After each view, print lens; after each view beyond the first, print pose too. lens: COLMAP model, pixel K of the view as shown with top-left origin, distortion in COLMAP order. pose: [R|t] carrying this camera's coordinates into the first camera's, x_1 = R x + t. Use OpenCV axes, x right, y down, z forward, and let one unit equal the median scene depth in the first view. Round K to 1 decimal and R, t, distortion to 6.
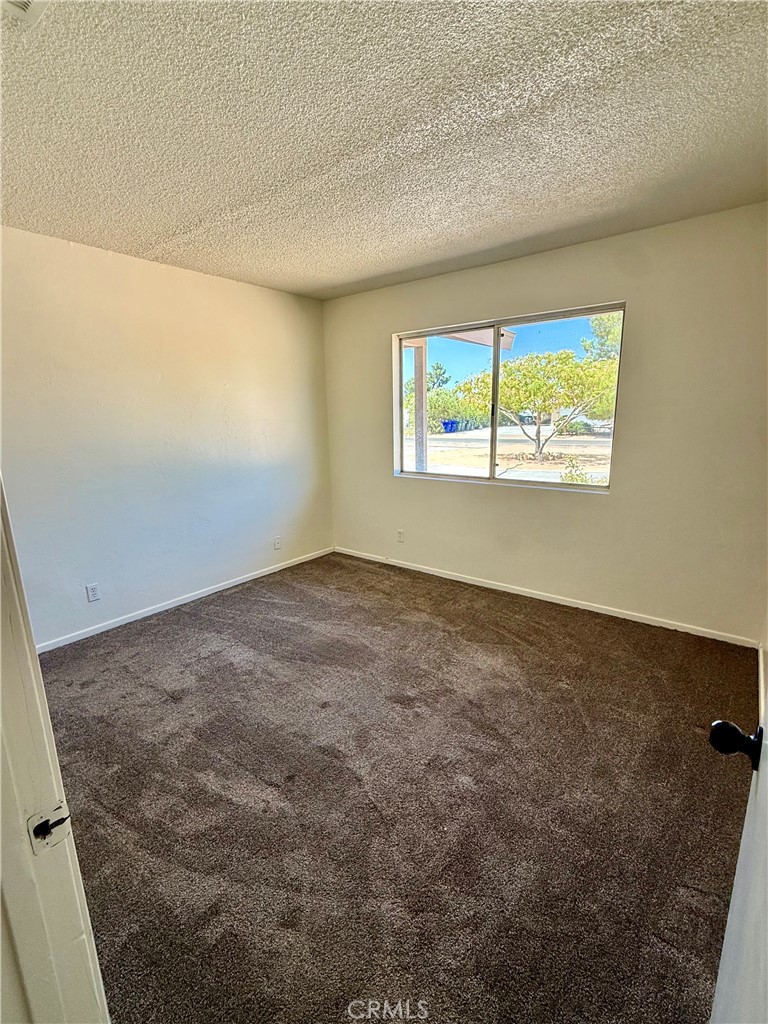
lens RADIAL K [[463.8, 0, 383.8], [0, 463.8, 515.6], [0, 0, 1]] dist [0.000545, -0.000731]
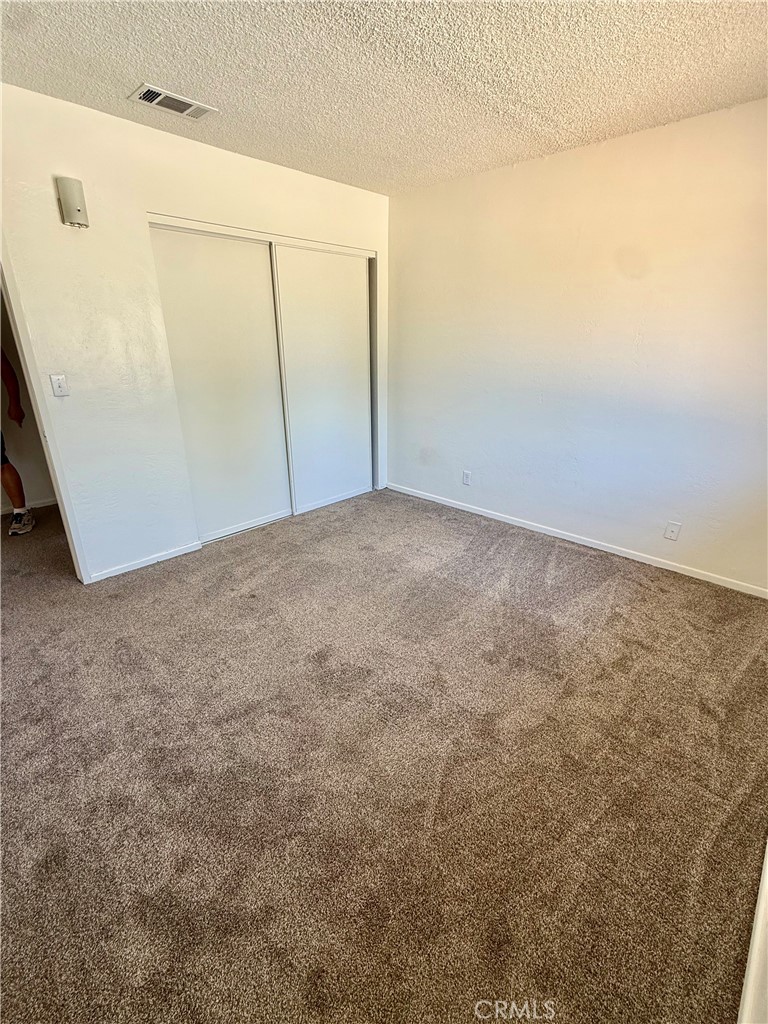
lens RADIAL K [[463.8, 0, 384.2], [0, 463.8, 512.5], [0, 0, 1]] dist [0.000545, -0.000731]
pose [[-0.103086, 0.372356, -0.922347, 0.529137], [-0.213467, 0.897399, 0.386143, -0.168290], [0.971496, 0.236697, -0.013023, 0.719208]]
